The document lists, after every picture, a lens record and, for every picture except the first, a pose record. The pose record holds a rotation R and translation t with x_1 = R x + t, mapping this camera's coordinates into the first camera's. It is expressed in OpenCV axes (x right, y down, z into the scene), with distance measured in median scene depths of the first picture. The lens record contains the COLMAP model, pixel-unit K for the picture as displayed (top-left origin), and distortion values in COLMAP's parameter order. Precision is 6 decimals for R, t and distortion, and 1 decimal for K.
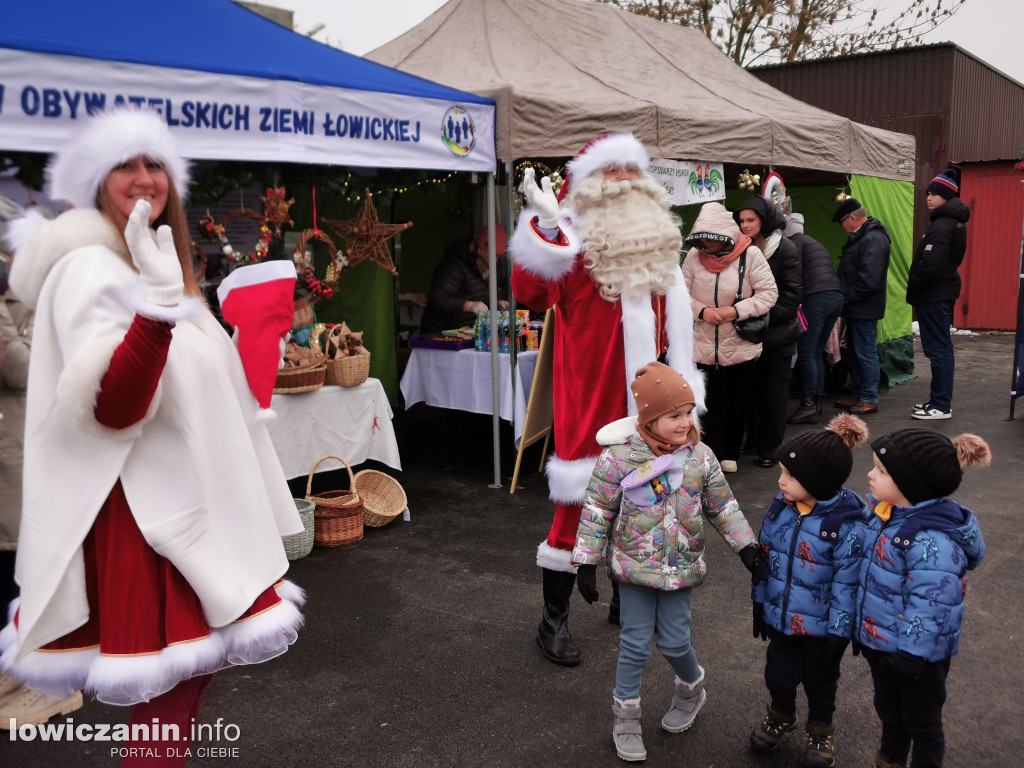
lens RADIAL K [[1050.8, 0, 513.1], [0, 1050.8, 390.4], [0, 0, 1]] dist [-0.038172, 0.000000]
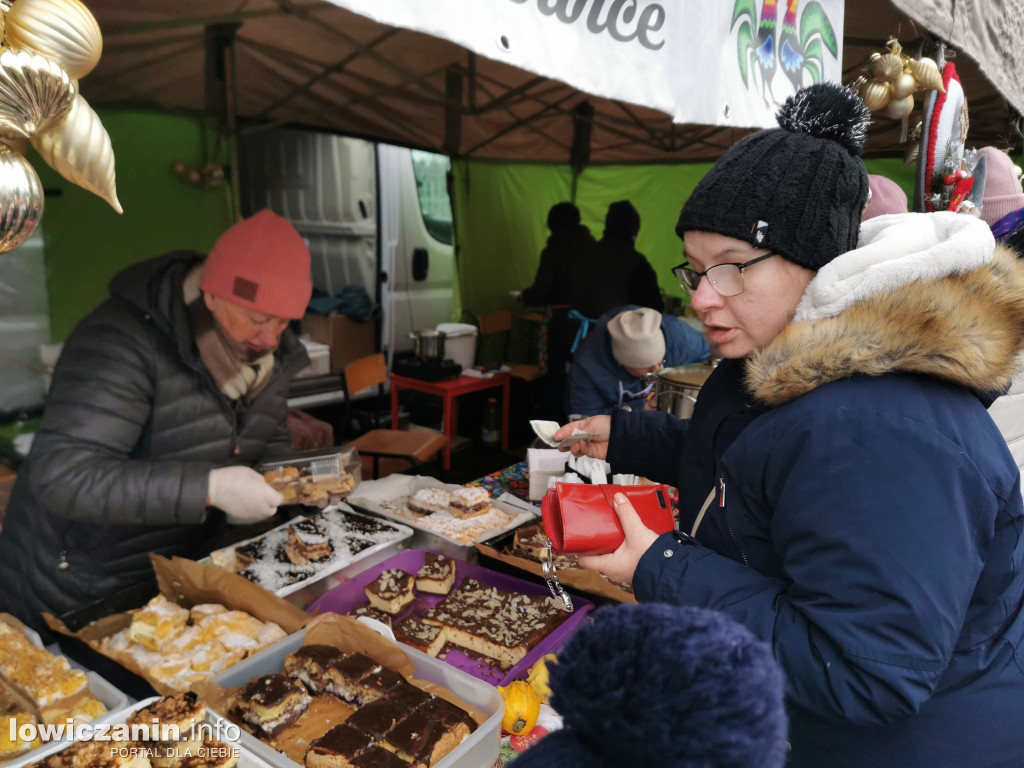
lens RADIAL K [[720.8, 0, 514.7], [0, 720.8, 378.8], [0, 0, 1]] dist [0.027026, -0.035753]
pose [[0.999253, 0.027813, 0.026839, 0.141862], [-0.029620, 0.997145, 0.069459, -0.157586], [-0.024830, -0.070202, 0.997224, 0.981099]]
